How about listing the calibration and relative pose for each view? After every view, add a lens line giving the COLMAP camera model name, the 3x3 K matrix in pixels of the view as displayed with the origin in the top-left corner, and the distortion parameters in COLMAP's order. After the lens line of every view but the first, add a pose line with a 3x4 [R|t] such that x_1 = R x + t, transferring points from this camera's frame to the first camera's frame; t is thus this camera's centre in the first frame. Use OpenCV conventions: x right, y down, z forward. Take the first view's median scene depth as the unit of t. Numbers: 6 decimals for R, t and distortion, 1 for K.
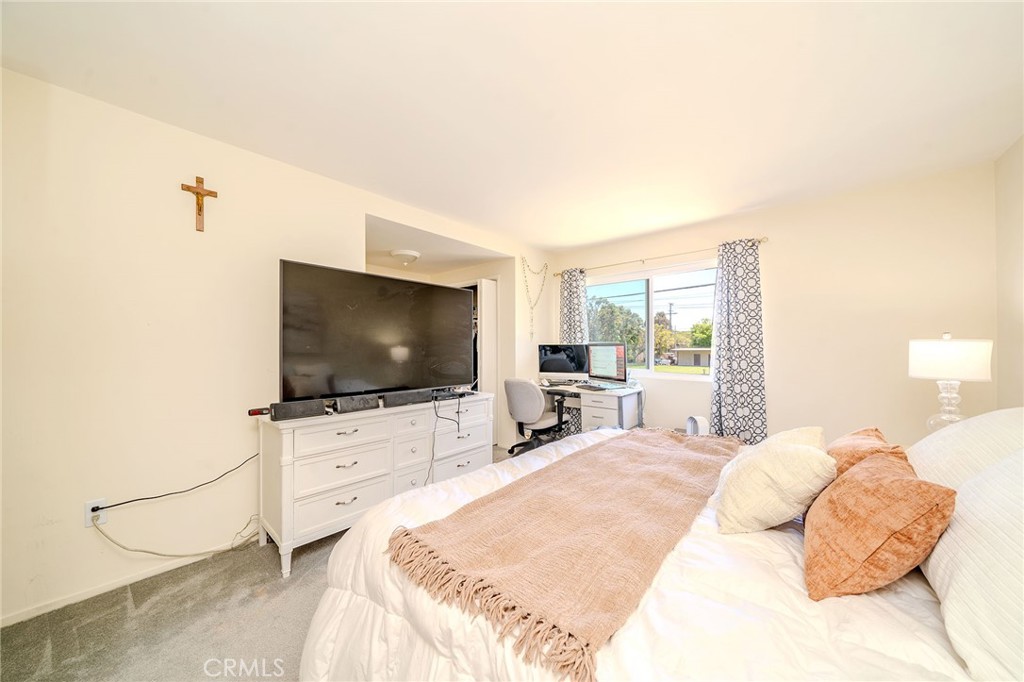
lens RADIAL K [[356.1, 0, 518.4], [0, 356.1, 344.6], [0, 0, 1]] dist [-0.006301, 0.000479]
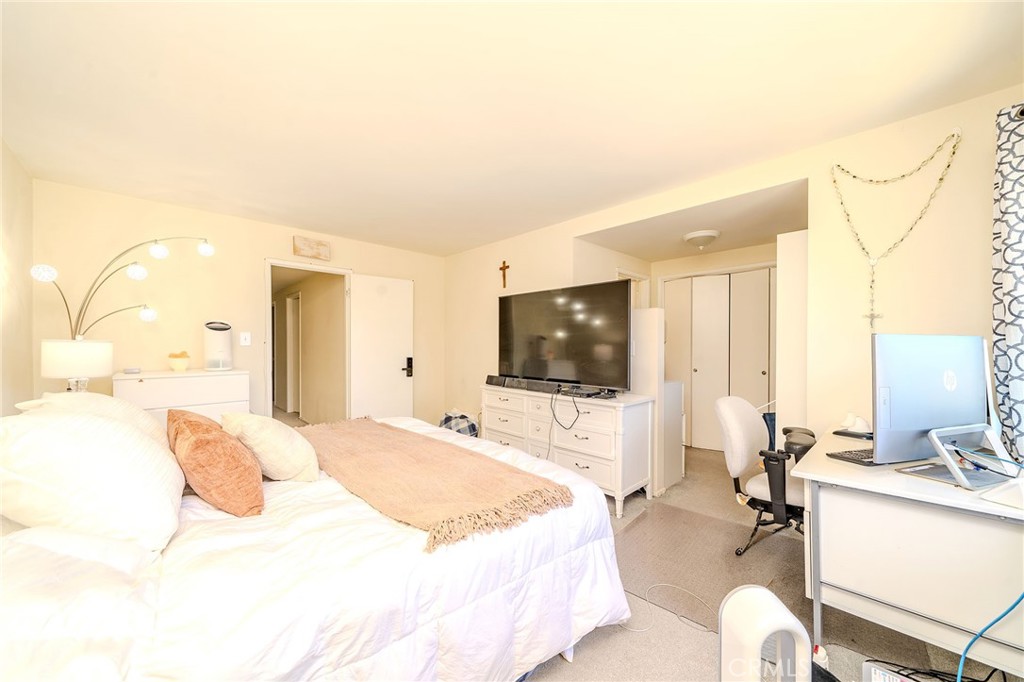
lens RADIAL K [[367.9, 0, 519.4], [0, 367.9, 341.4], [0, 0, 1]] dist [-0.000037, 0.000008]
pose [[-0.073532, 0.002998, -0.997288, 1.059709], [0.011079, 0.999936, 0.002189, -0.014212], [0.997231, -0.010888, -0.073560, 1.094842]]
